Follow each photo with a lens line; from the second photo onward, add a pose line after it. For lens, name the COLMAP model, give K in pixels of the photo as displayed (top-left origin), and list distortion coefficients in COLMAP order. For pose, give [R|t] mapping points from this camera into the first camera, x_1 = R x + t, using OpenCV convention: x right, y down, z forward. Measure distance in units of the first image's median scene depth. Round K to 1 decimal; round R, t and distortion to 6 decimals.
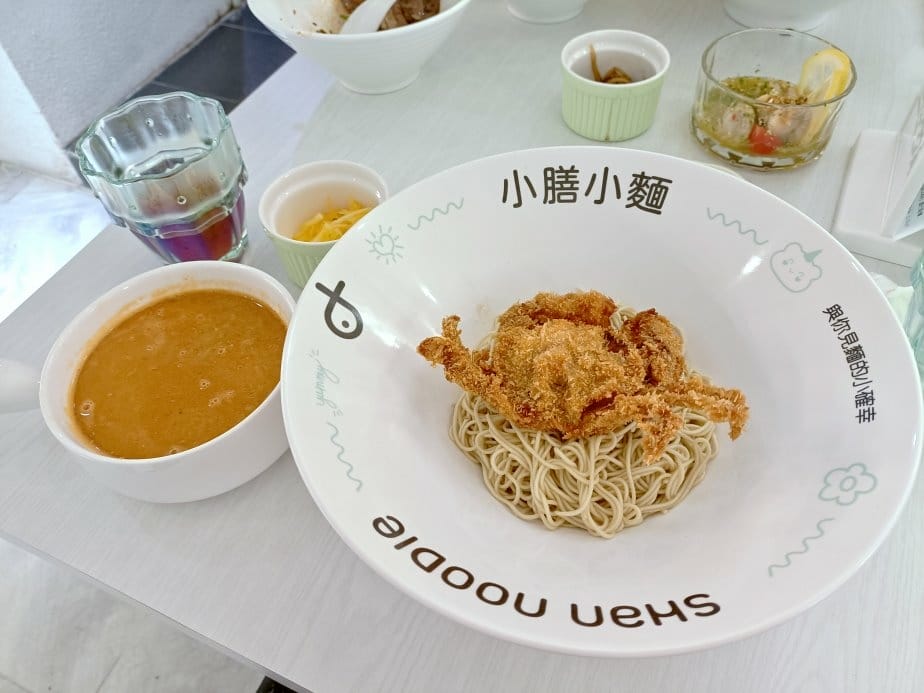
lens RADIAL K [[689.6, 0, 462.0], [0, 689.6, 346.5], [0, 0, 1]] dist [-0.003782, -0.006495]
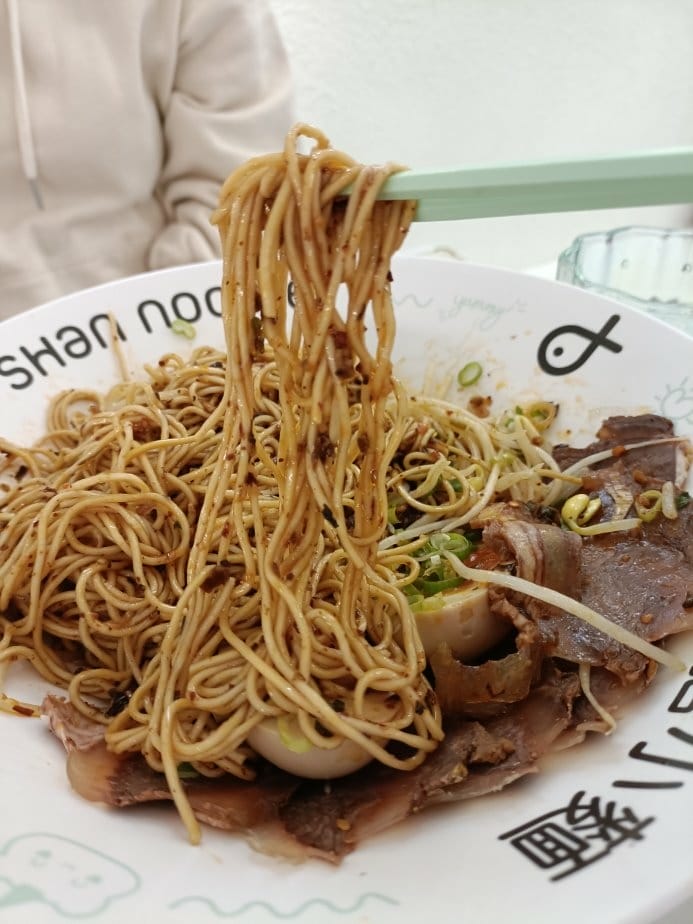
lens RADIAL K [[689.6, 0, 346.5], [0, 689.6, 462.0], [0, 0, 1]] dist [-0.003782, -0.006495]
pose [[-0.646359, 0.526886, -0.551916, 0.482313], [-0.559244, 0.164964, 0.812424, -0.512272], [0.519101, 0.833773, 0.188032, 0.856707]]
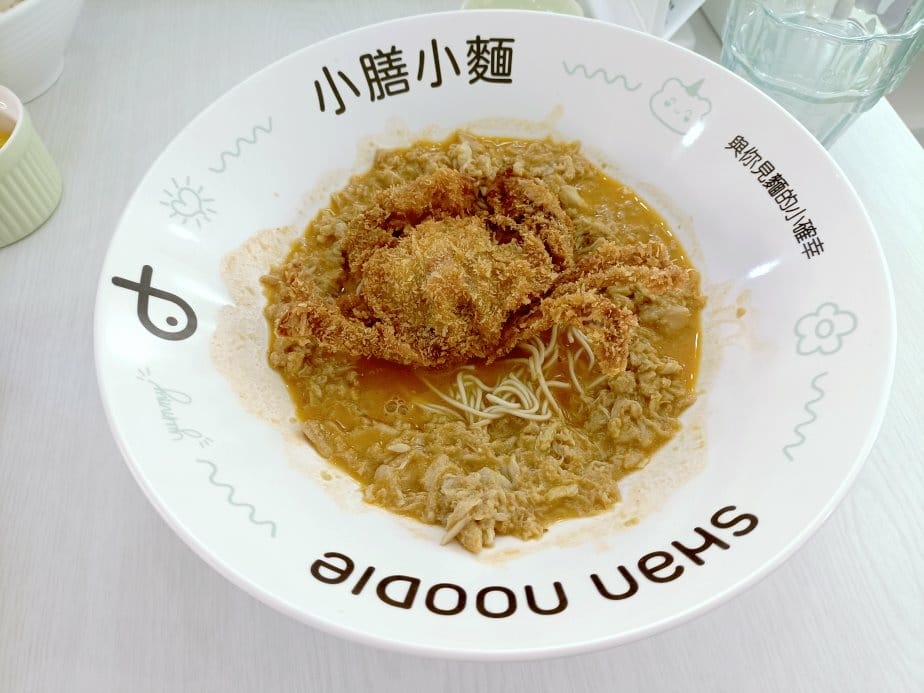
lens RADIAL K [[689.6, 0, 462.0], [0, 689.6, 346.5], [0, 0, 1]] dist [-0.003782, -0.006495]
pose [[0.927096, -0.297633, 0.227833, -0.060086], [0.272375, 0.952530, 0.136008, -0.019577], [-0.257498, -0.064036, 0.964155, 0.217159]]
